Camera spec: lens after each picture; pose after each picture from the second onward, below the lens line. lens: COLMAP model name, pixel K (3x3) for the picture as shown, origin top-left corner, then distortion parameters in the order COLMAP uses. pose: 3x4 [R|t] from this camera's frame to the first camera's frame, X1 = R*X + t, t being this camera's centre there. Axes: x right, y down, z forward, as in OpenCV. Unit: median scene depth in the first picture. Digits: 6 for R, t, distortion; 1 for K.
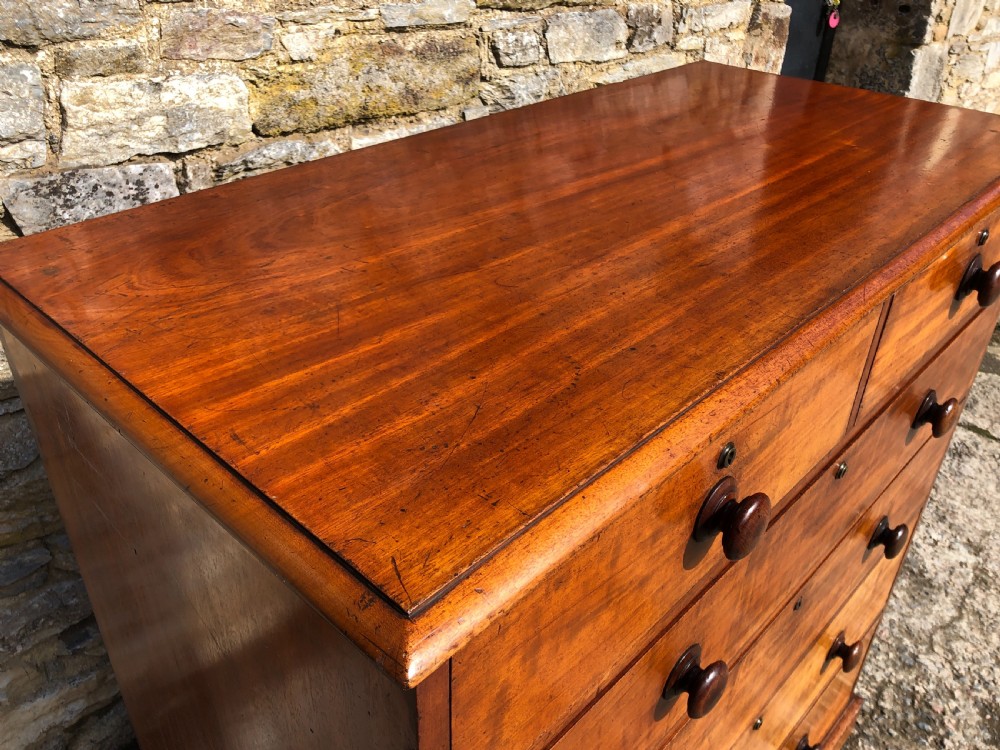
lens RADIAL K [[823.5, 0, 493.0], [0, 823.5, 379.0], [0, 0, 1]] dist [0.005142, 0.014151]
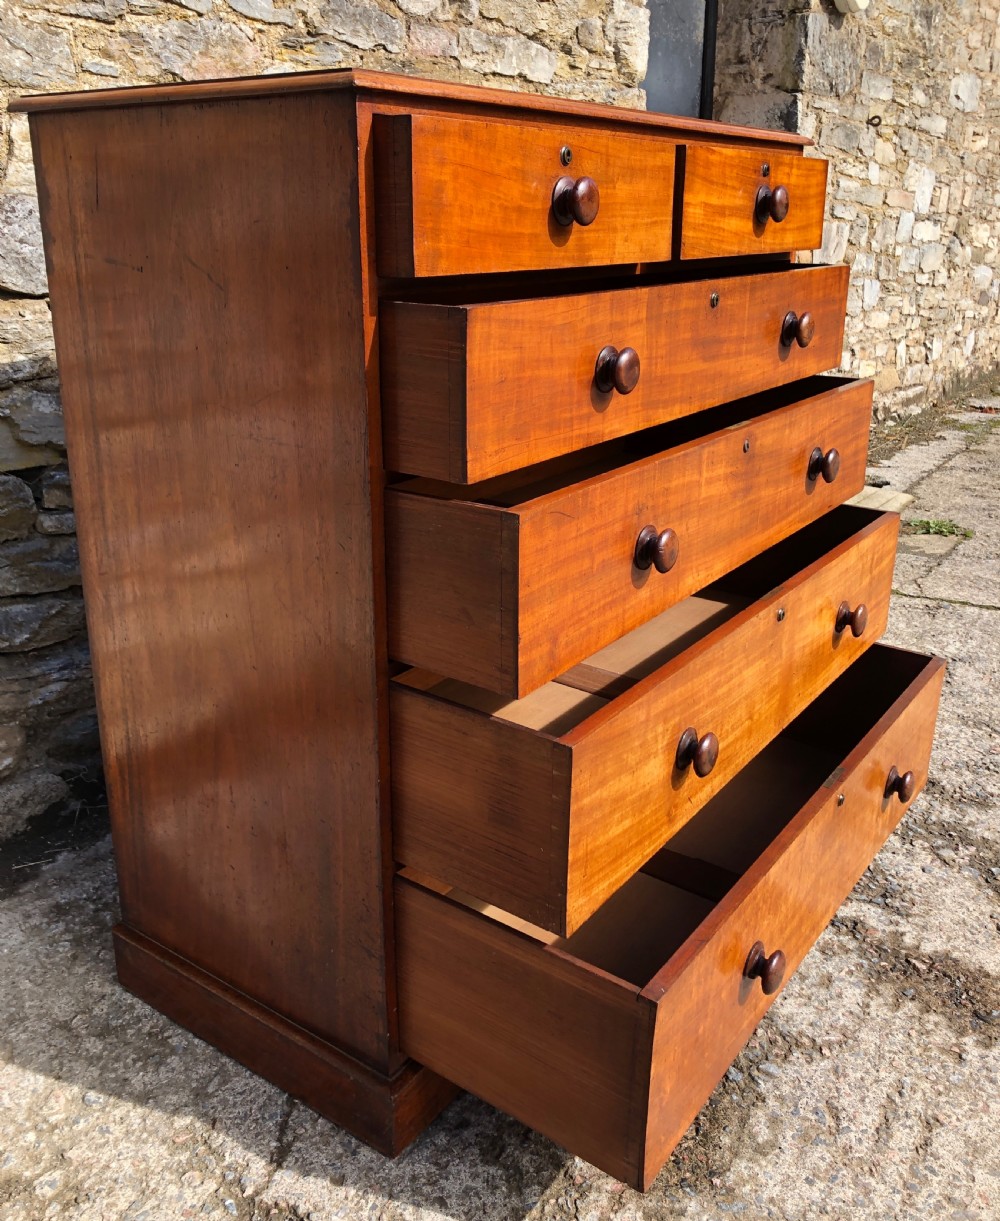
lens RADIAL K [[1106.6, 0, 505.2], [0, 1106.6, 546.4], [0, 0, 1]] dist [-0.019137, 0.082614]
pose [[0.989655, -0.057685, 0.131363, -0.048779], [0.090881, 0.960540, -0.262877, 0.662641], [-0.111015, 0.272096, 0.955845, -0.421441]]
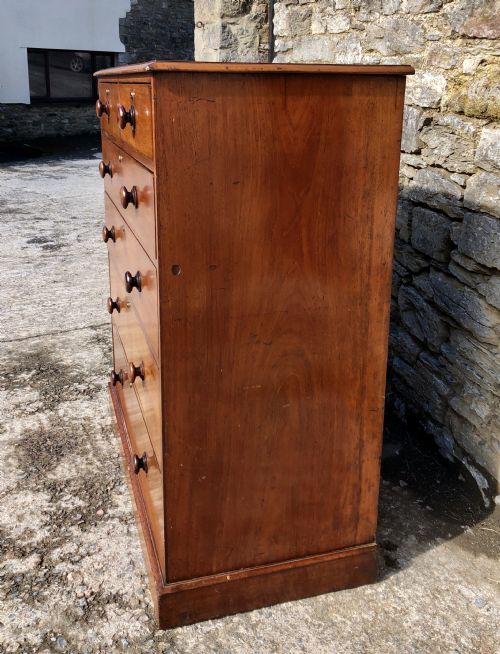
lens RADIAL K [[680.9, 0, 251.2], [0, 680.9, 264.1], [0, 0, 1]] dist [0.003648, 0.020597]
pose [[-0.486463, 0.204619, -0.849403, 1.466112], [-0.482527, 0.747554, 0.456433, -0.576382], [0.728370, 0.631897, -0.264923, 1.434323]]
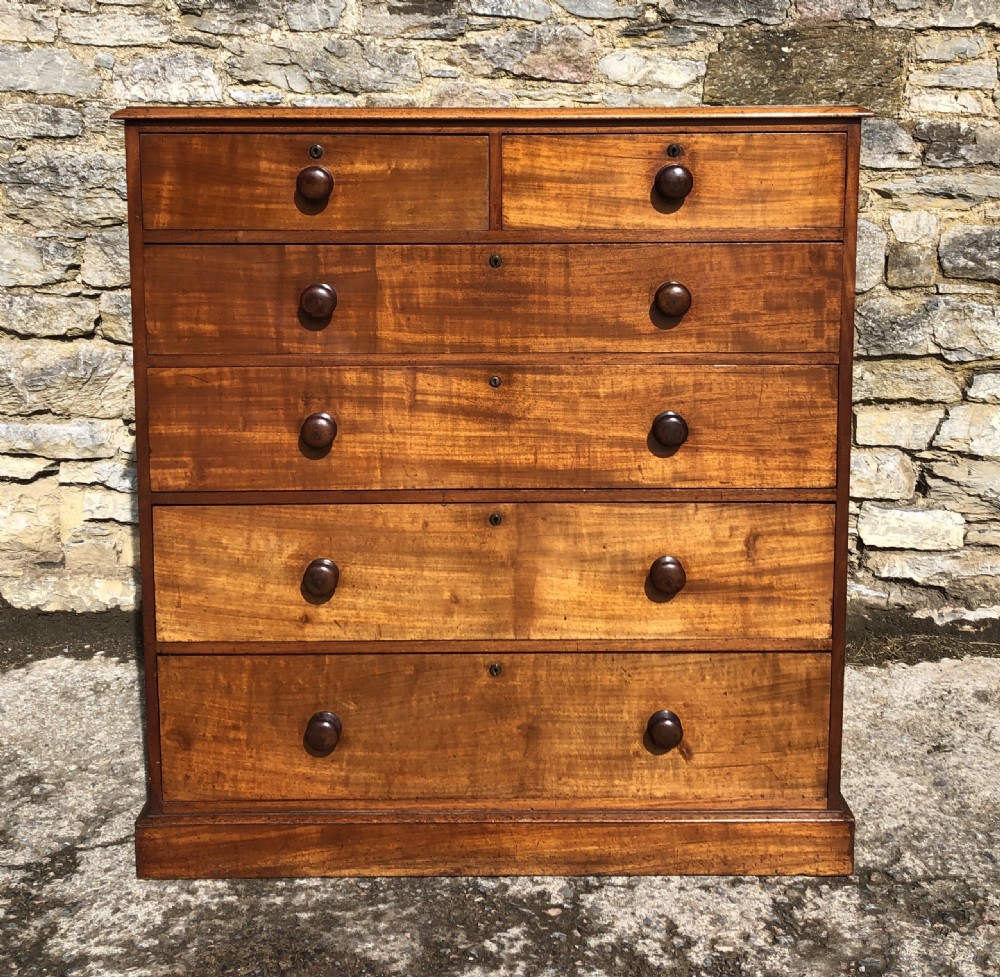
lens RADIAL K [[1291.0, 0, 501.7], [0, 1291.0, 312.1], [0, 0, 1]] dist [0.108883, -0.174169]
pose [[0.698549, 0.072916, -0.711837, 1.471326], [-0.372687, 0.886290, -0.274944, 0.583984], [0.610847, 0.457354, 0.646292, -0.352590]]
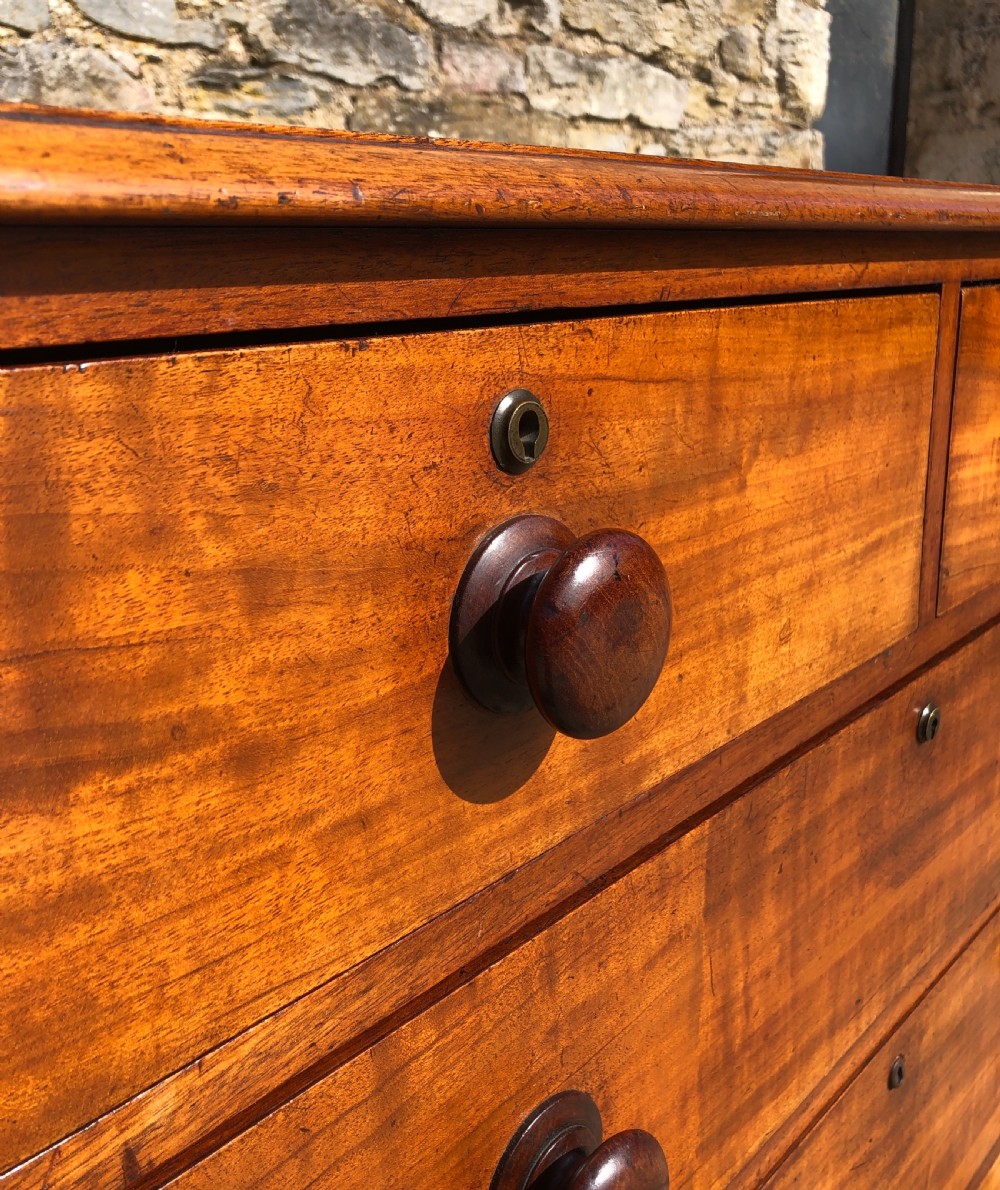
lens RADIAL K [[1109.5, 0, 491.0], [0, 1109.5, 595.3], [0, 0, 1]] dist [0.001972, 0.018514]
pose [[0.998613, -0.052605, -0.002216, 0.124579], [0.049860, 0.958345, -0.281229, 0.138930], [0.016917, 0.280728, 0.959638, 0.257891]]
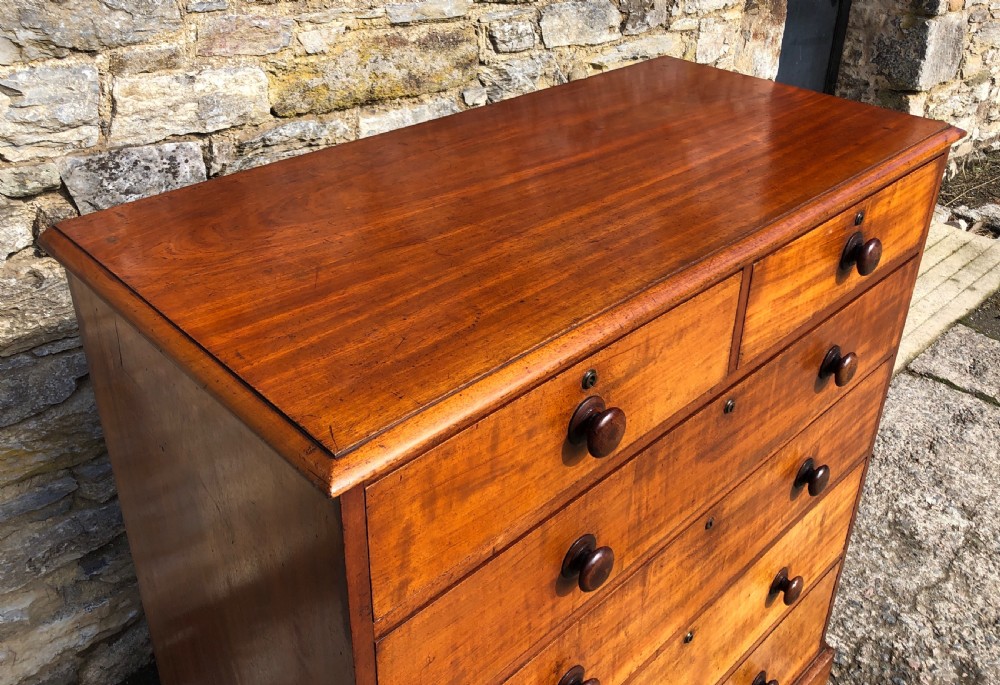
lens RADIAL K [[898.0, 0, 508.5], [0, 898.0, 270.0], [0, 0, 1]] dist [0.019246, -0.011370]
pose [[0.999456, 0.014723, -0.029511, 0.087515], [-0.017103, 0.996478, -0.082098, 0.016515], [0.028198, 0.082558, 0.996187, -0.245081]]
